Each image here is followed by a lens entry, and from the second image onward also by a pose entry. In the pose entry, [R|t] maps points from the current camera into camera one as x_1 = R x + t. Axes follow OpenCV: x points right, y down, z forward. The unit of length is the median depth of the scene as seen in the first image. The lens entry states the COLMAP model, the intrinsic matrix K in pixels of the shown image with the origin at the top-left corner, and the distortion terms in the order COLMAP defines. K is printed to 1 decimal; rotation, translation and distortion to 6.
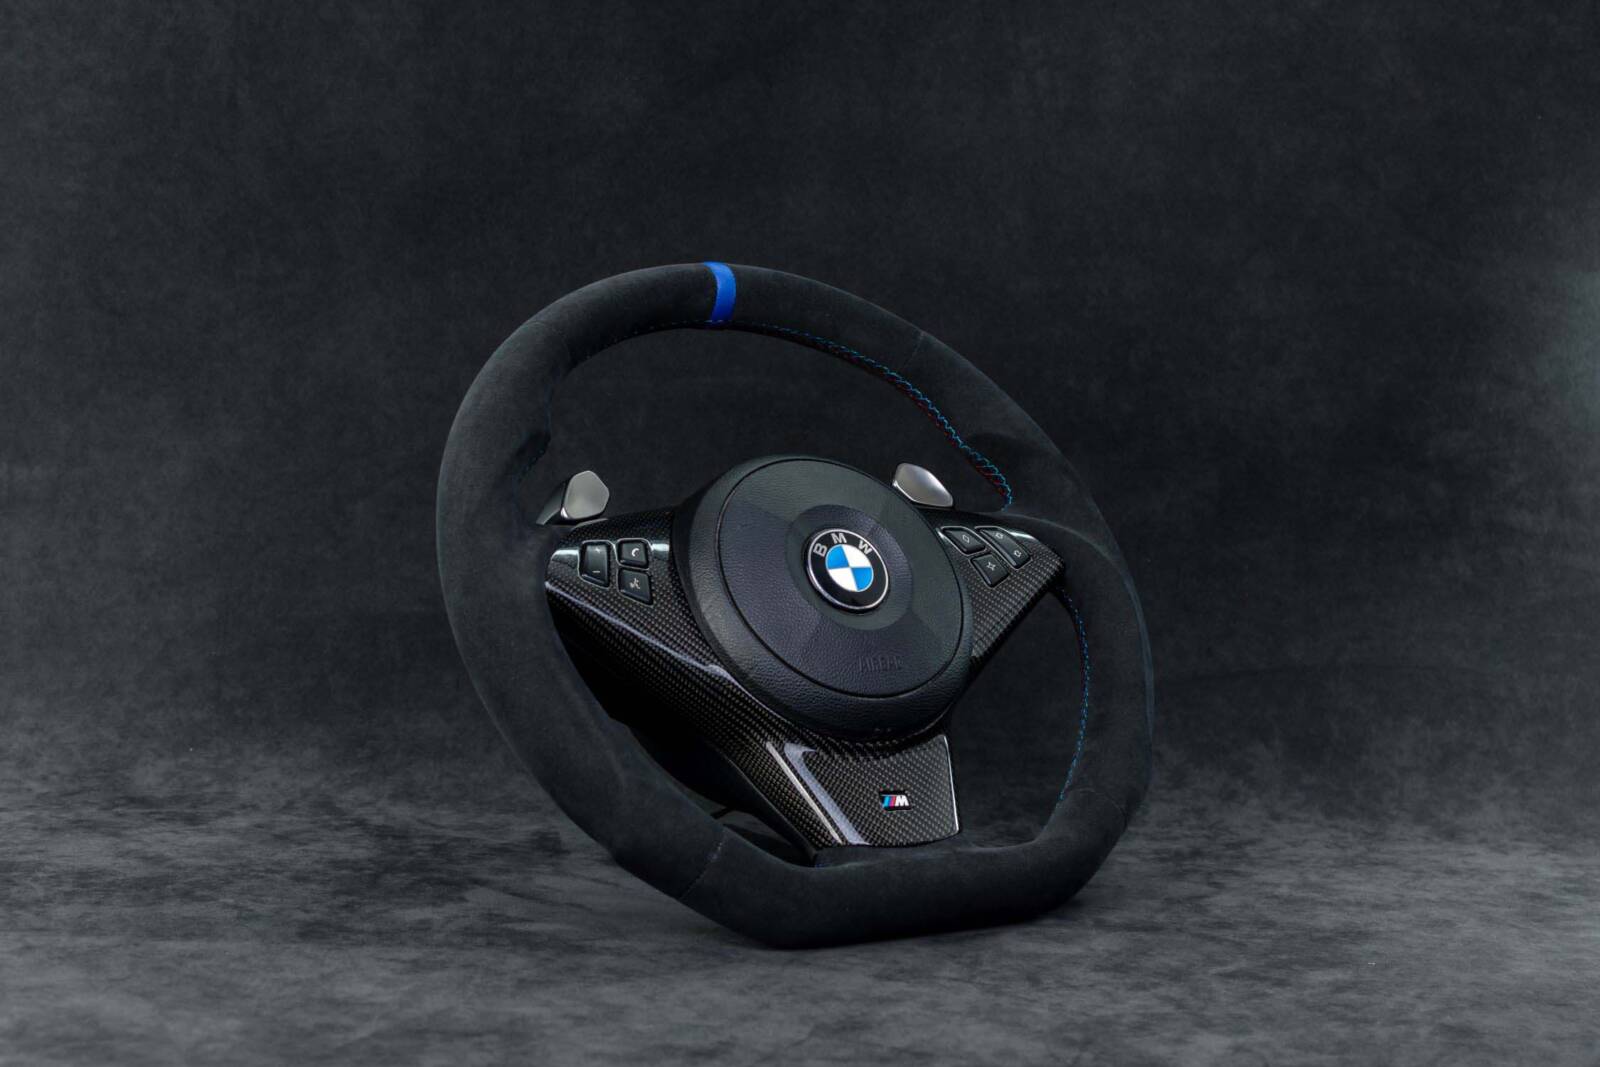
lens RADIAL K [[2434.2, 0, 800.0], [0, 2434.2, 533.5], [0, 0, 1]] dist [0.003978, 0.078427]
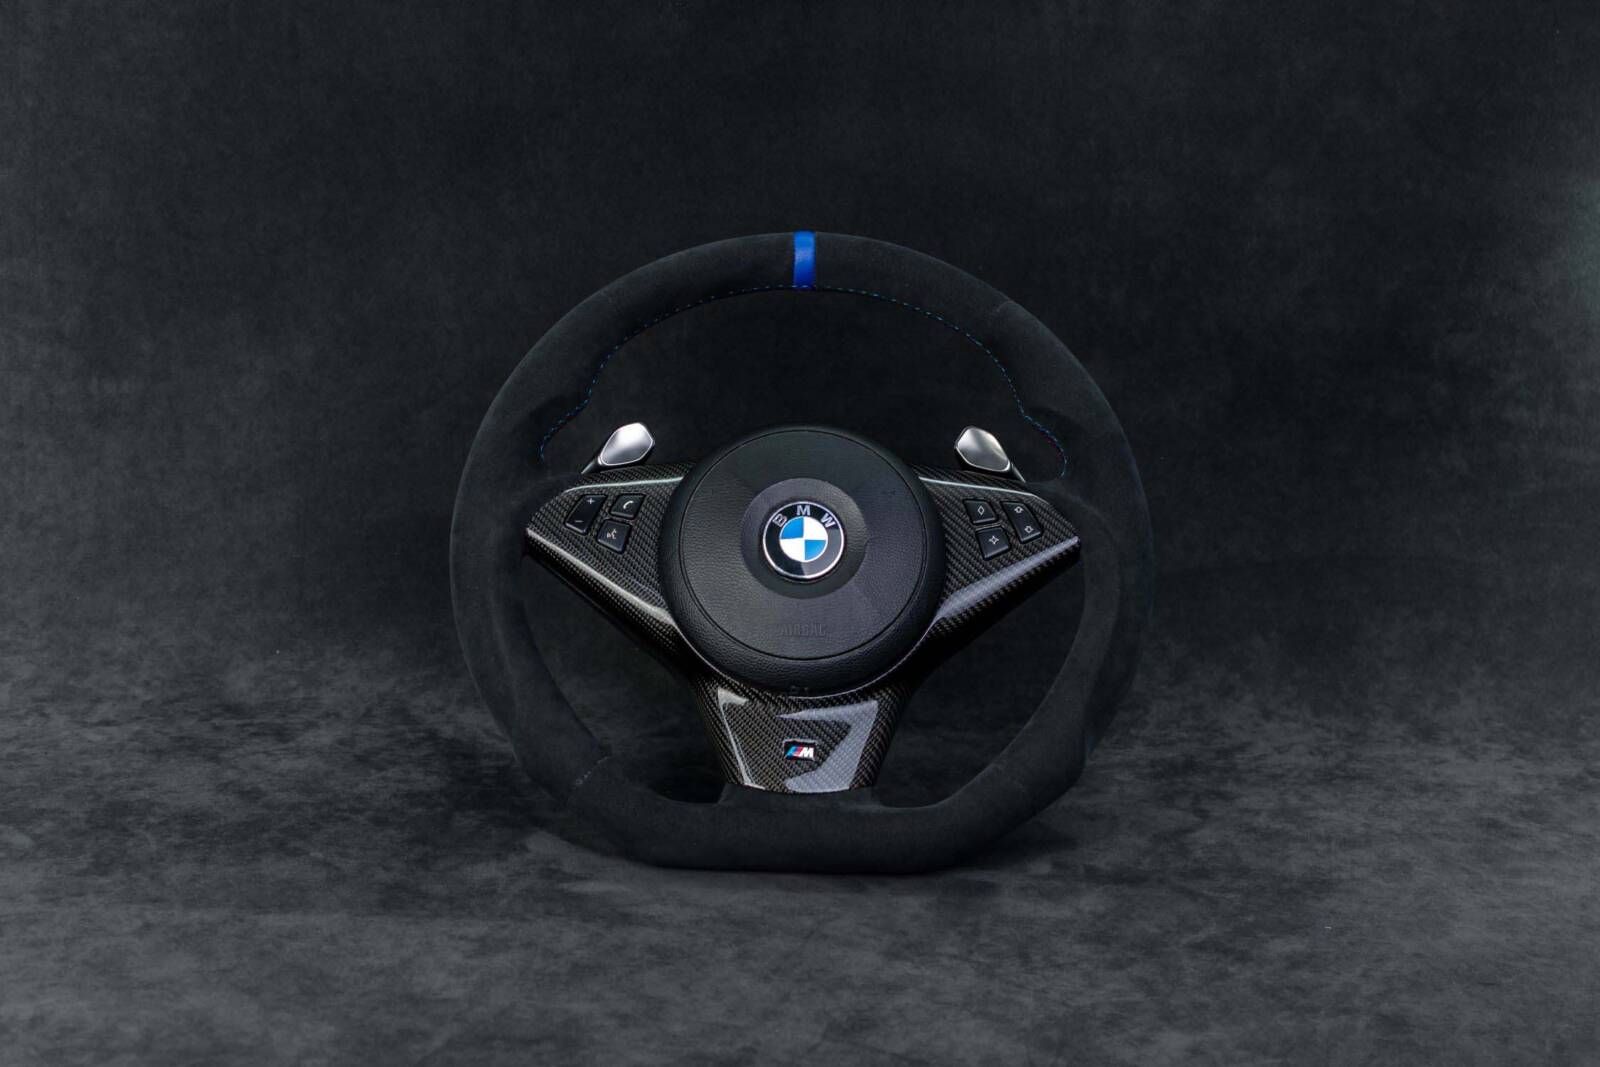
lens RADIAL K [[2437.0, 0, 800.0], [0, 2437.0, 533.5], [0, 0, 1]] dist [0.008893, 0.064974]
pose [[0.999574, 0.008965, -0.027788, 0.018779], [-0.003603, 0.982294, 0.187313, -0.198851], [0.028976, -0.187133, 0.981907, -0.075717]]
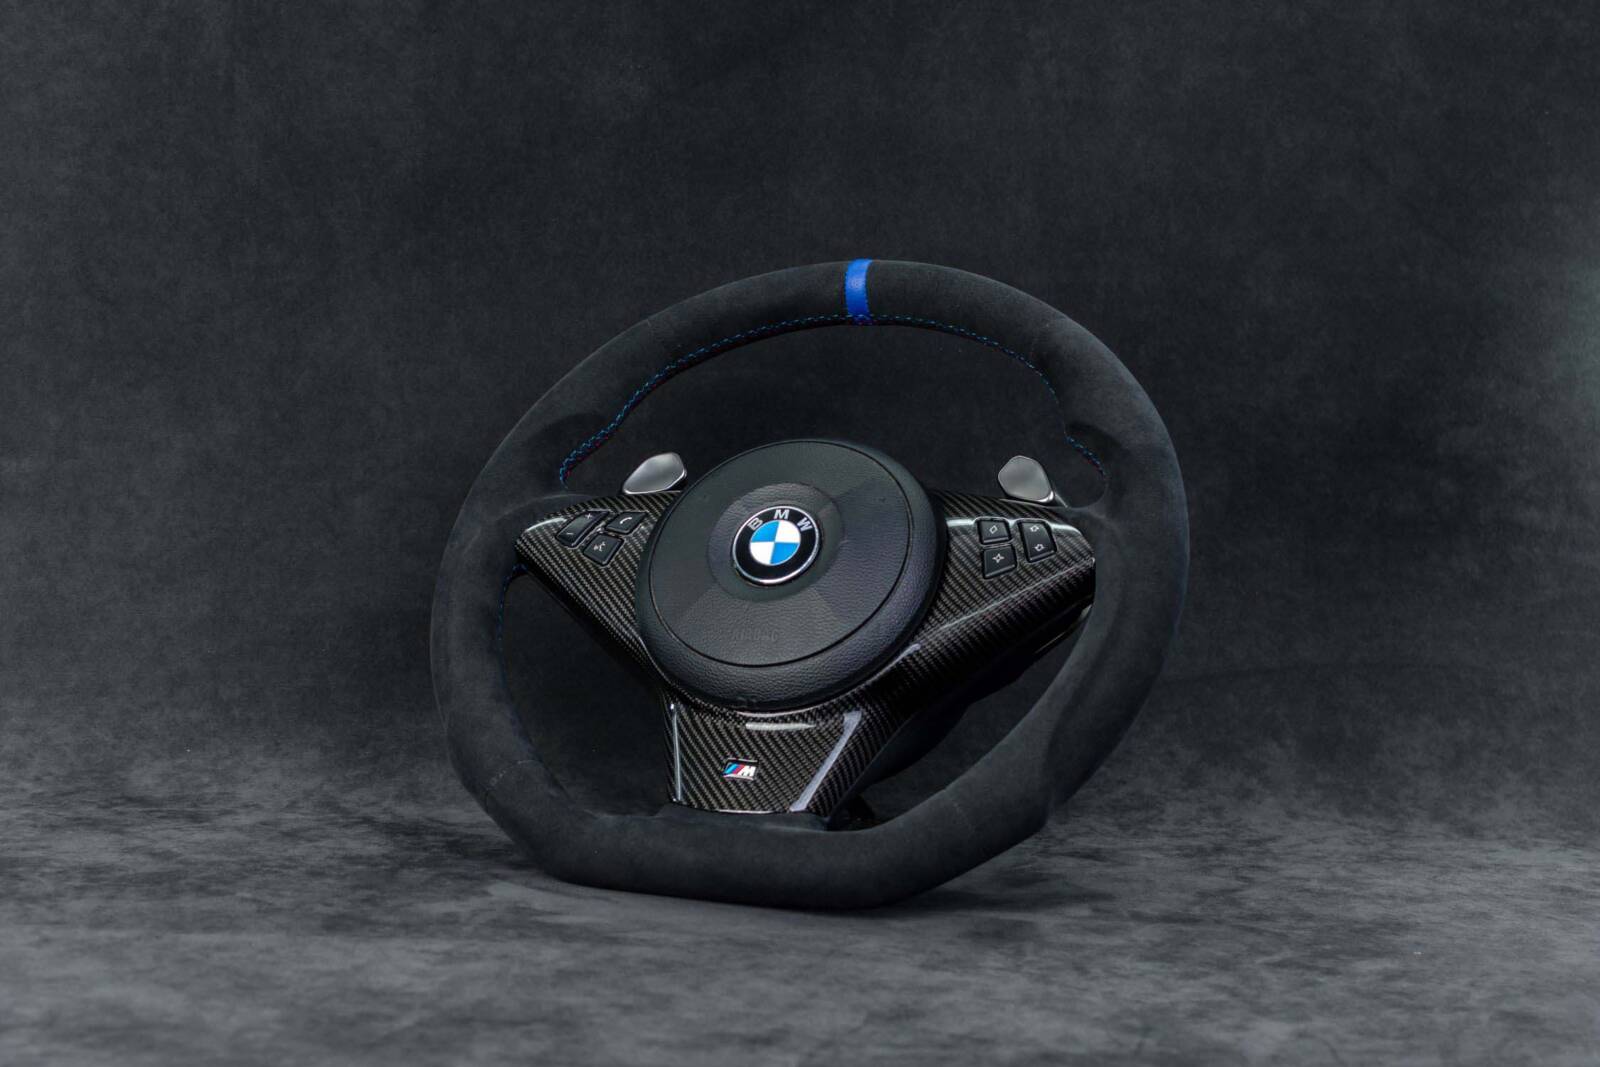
lens RADIAL K [[2437.0, 0, 800.0], [0, 2437.0, 533.5], [0, 0, 1]] dist [0.008893, 0.064974]
pose [[0.999504, 0.000487, 0.031483, -0.042400], [-0.000037, 0.999898, -0.014293, 0.019745], [-0.031487, 0.014285, 0.999402, 0.019691]]
